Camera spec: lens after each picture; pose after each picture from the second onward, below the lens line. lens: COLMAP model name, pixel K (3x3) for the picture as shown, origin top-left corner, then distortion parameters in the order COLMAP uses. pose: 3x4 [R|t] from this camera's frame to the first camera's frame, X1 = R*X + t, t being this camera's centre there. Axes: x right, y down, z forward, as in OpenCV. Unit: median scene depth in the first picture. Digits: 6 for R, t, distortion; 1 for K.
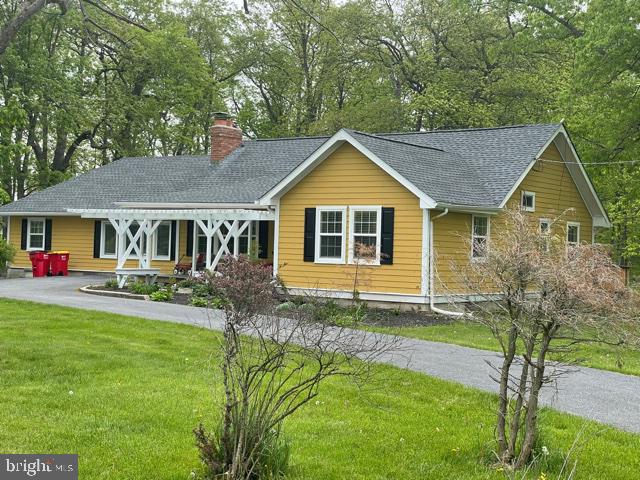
lens RADIAL K [[1003.9, 0, 320.0], [0, 1003.9, 240.0], [0, 0, 1]] dist [-0.001956, 0.001457]
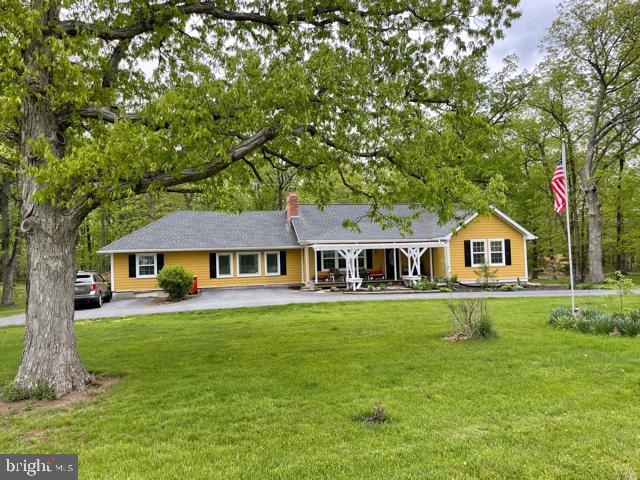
lens RADIAL K [[516.7, 0, 318.8], [0, 516.7, 248.2], [0, 0, 1]] dist [0.085110, -0.128560]
pose [[0.663821, -0.034859, 0.747078, -1.006559], [0.043582, 0.999019, 0.007889, -0.037731], [-0.746620, 0.027322, 0.664689, 0.527103]]
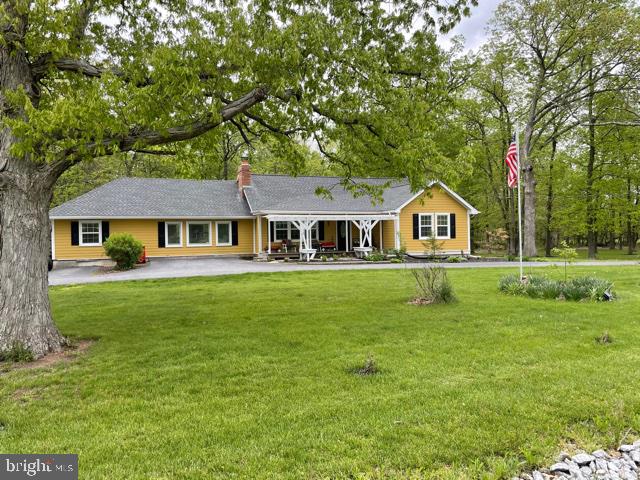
lens RADIAL K [[517.5, 0, 320.0], [0, 517.5, 240.0], [0, 0, 1]] dist [0.087353, -0.130369]
pose [[0.569800, -0.051058, 0.820195, -1.032390], [0.024107, 0.998677, 0.045421, -0.031660], [-0.821429, -0.006109, 0.570277, 0.545219]]
